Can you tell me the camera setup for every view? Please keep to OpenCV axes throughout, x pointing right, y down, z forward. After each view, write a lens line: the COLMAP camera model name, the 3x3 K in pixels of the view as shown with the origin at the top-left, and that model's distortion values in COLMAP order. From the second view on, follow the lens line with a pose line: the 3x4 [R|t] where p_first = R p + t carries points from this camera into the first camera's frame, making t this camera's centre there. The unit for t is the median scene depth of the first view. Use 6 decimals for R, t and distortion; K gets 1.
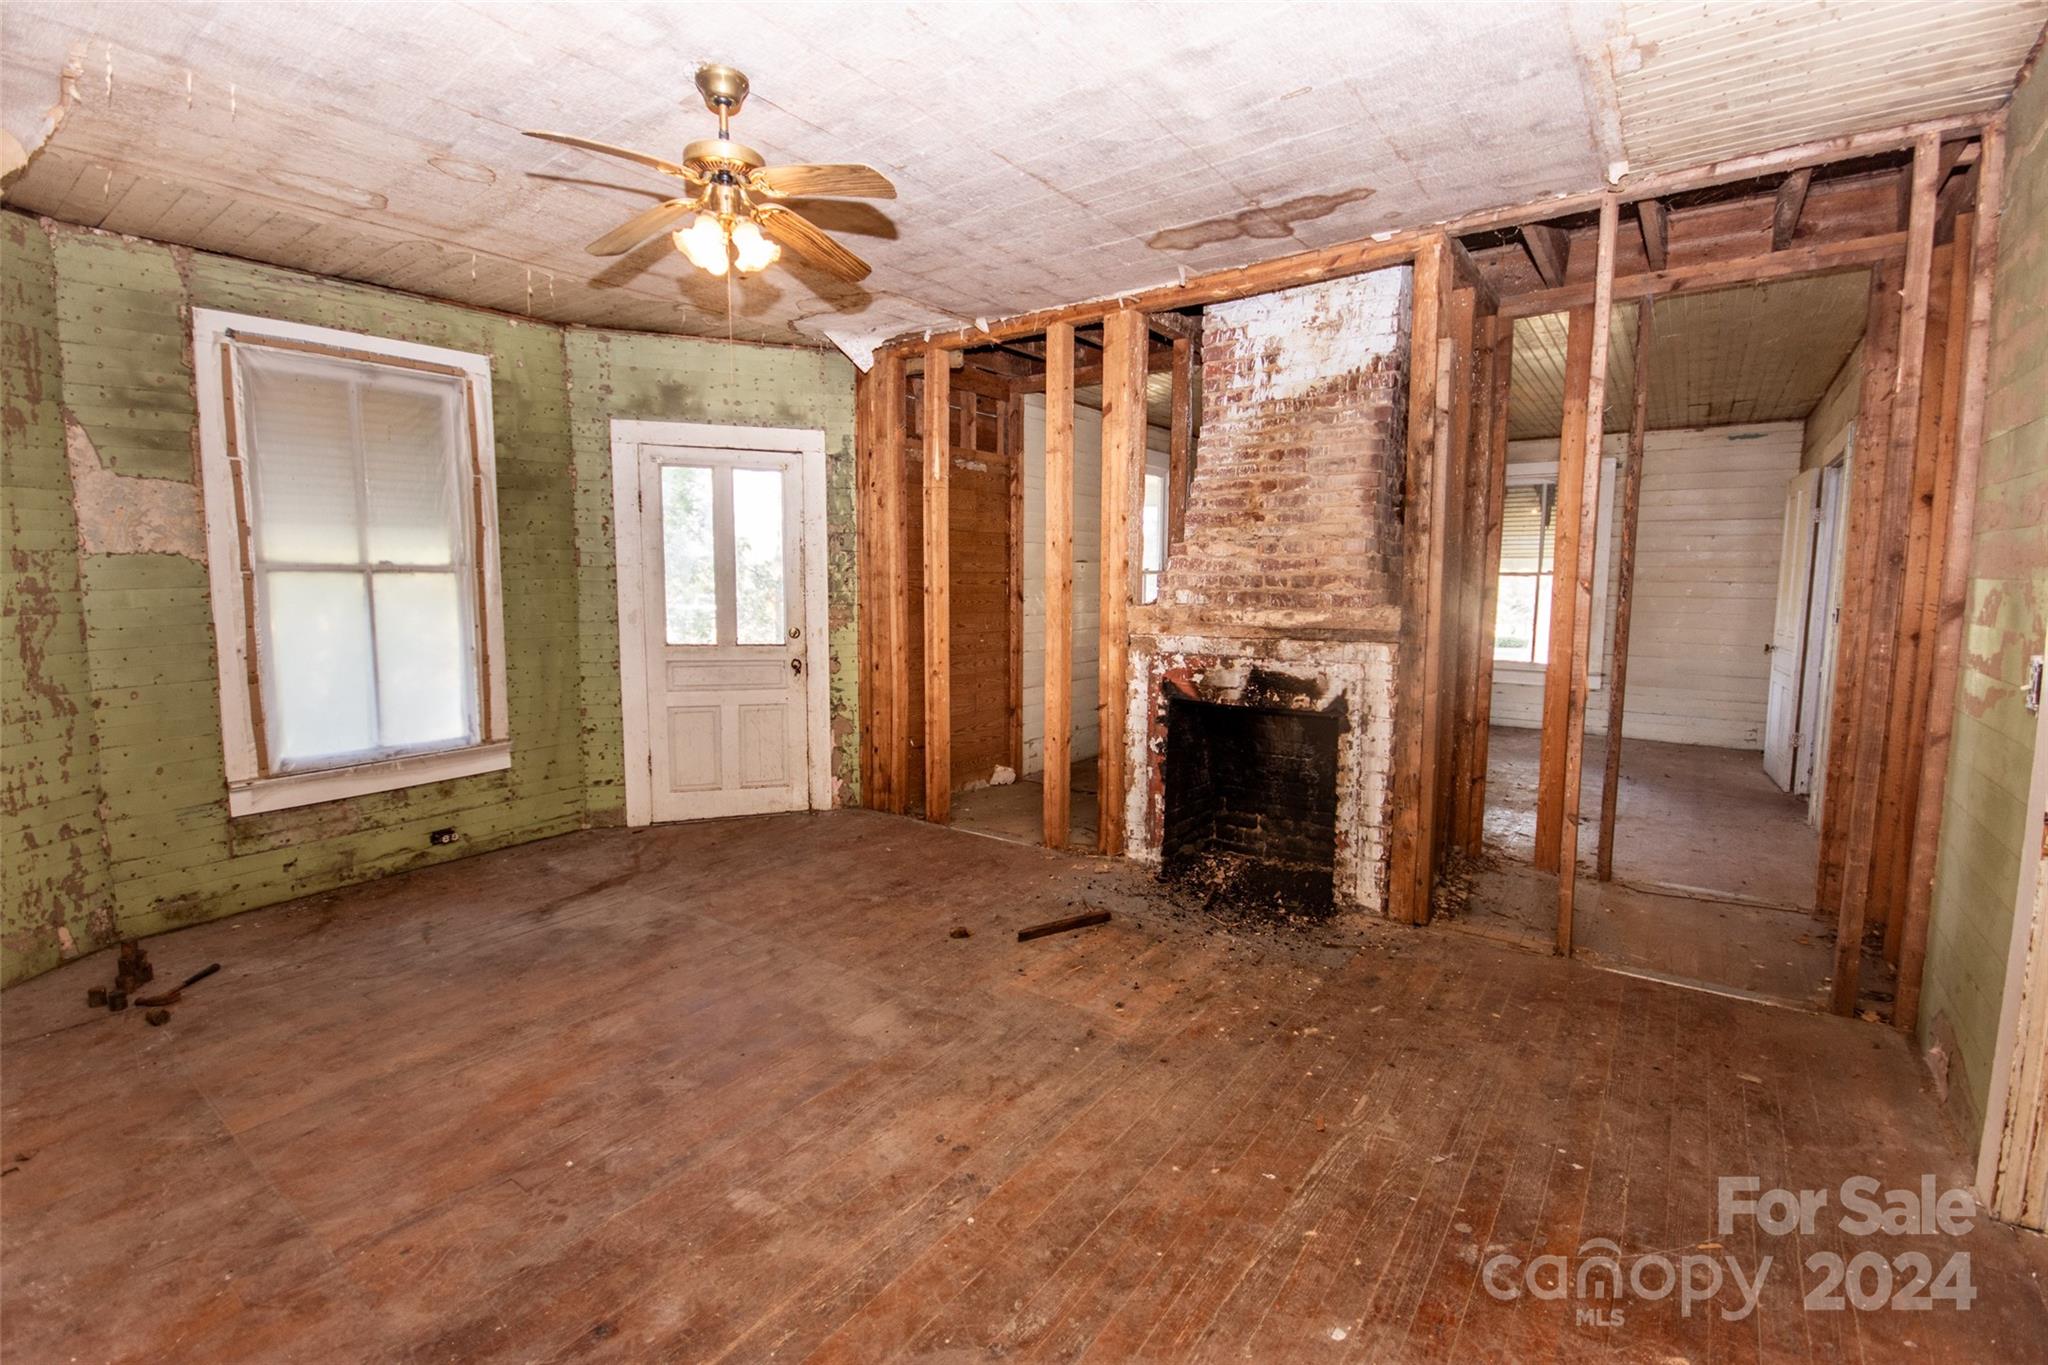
lens RADIAL K [[906.2, 0, 1028.6], [0, 906.2, 672.8], [0, 0, 1]] dist [-0.009906, 0.000117]
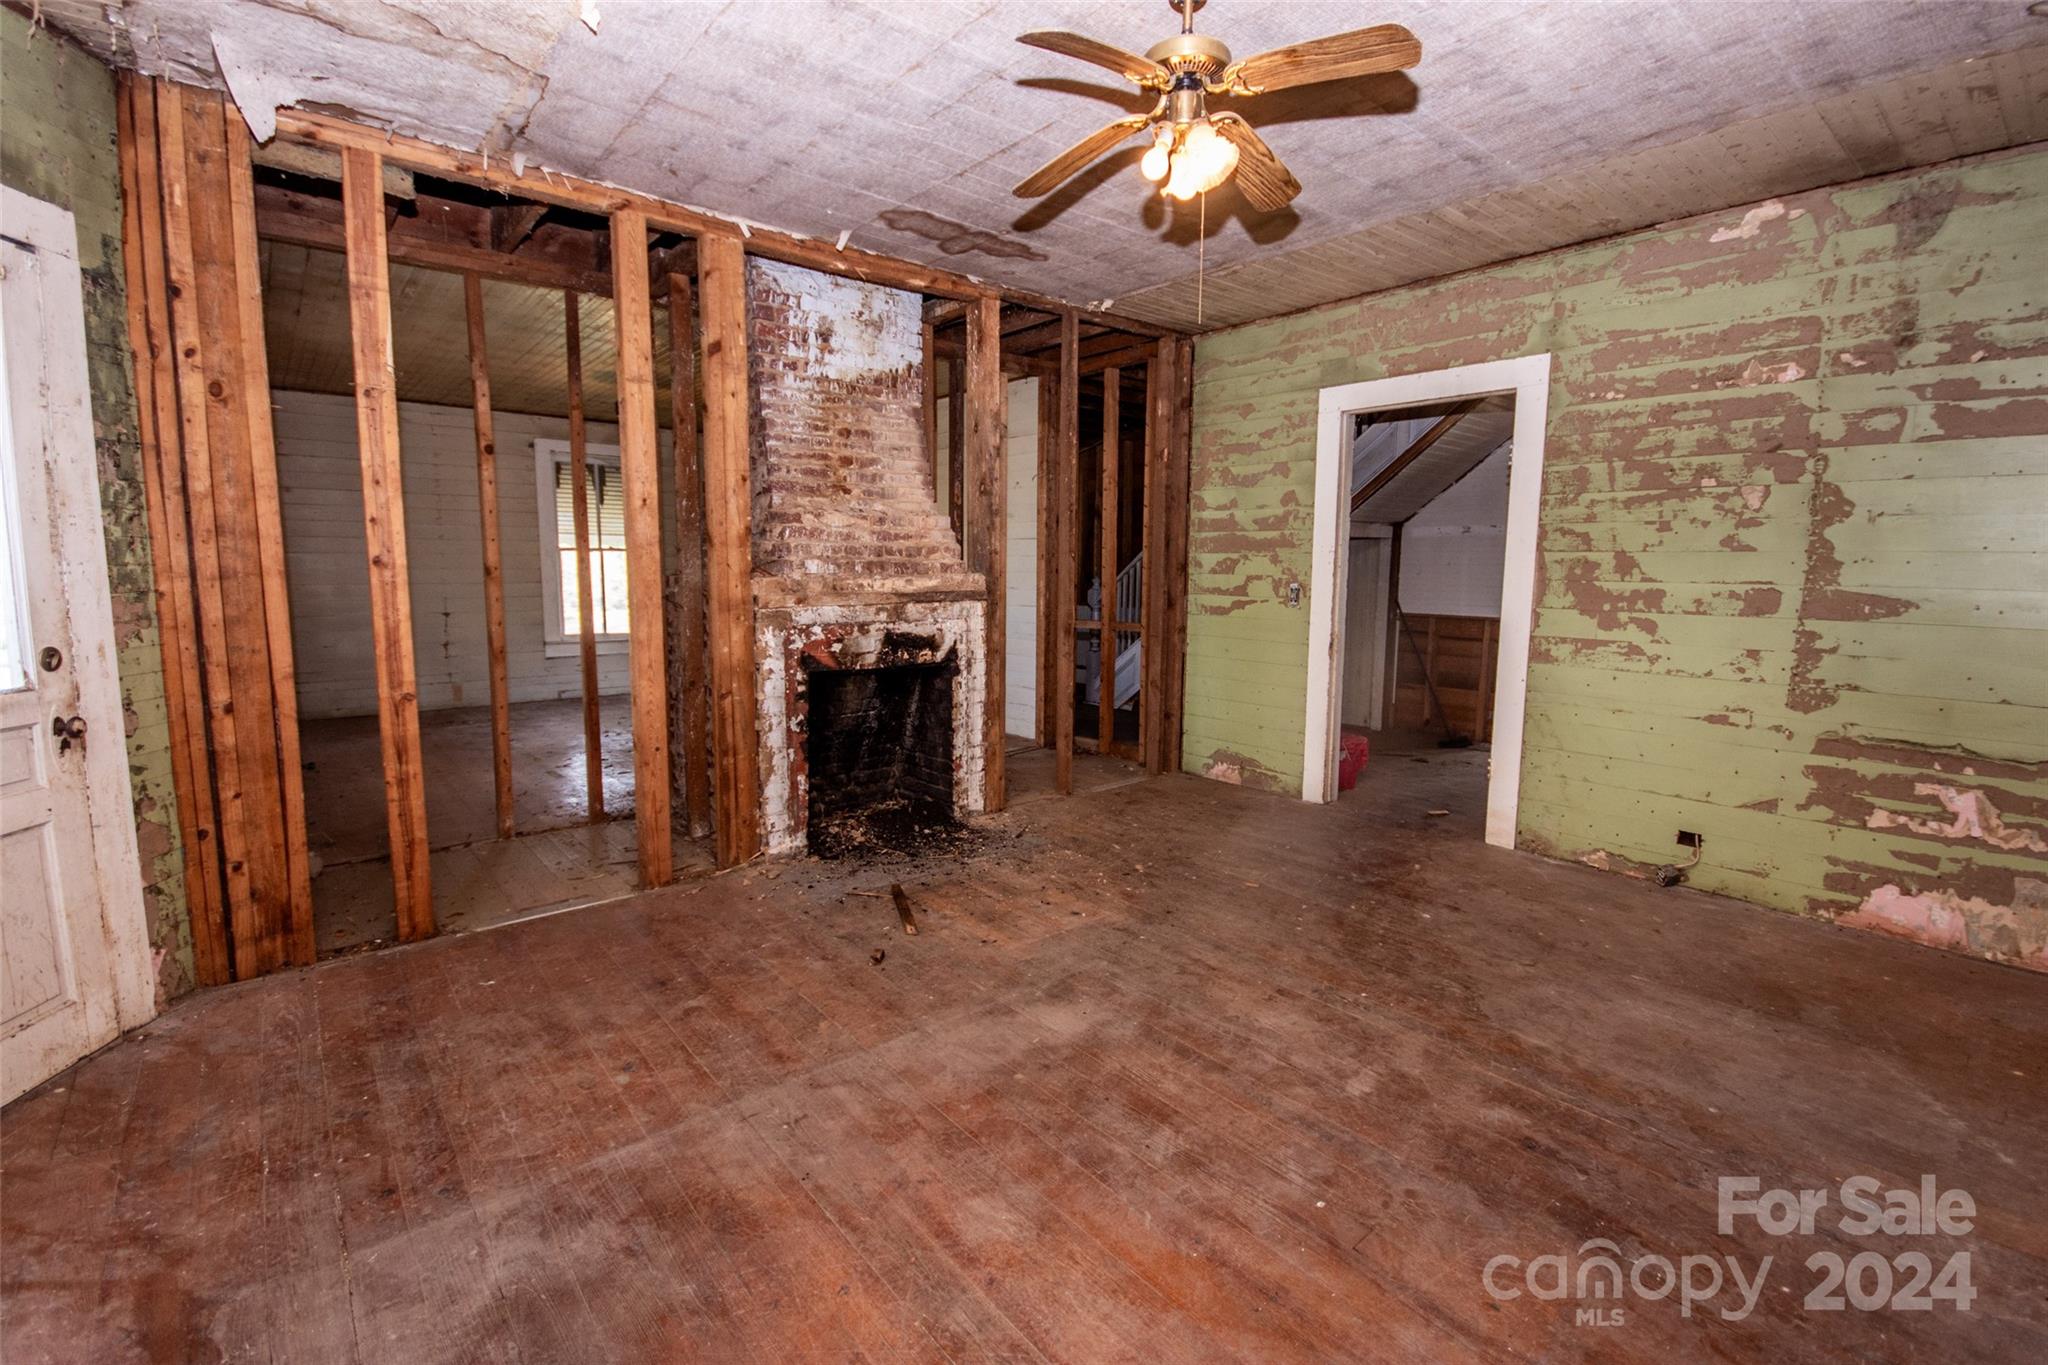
lens RADIAL K [[906.2, 0, 1028.6], [0, 906.2, 672.8], [0, 0, 1]] dist [-0.009906, 0.000117]
pose [[0.220834, -0.117004, 0.968268, -0.760379], [0.095457, 0.990604, 0.097933, -0.045479], [-0.970629, 0.070801, 0.229928, 0.579339]]
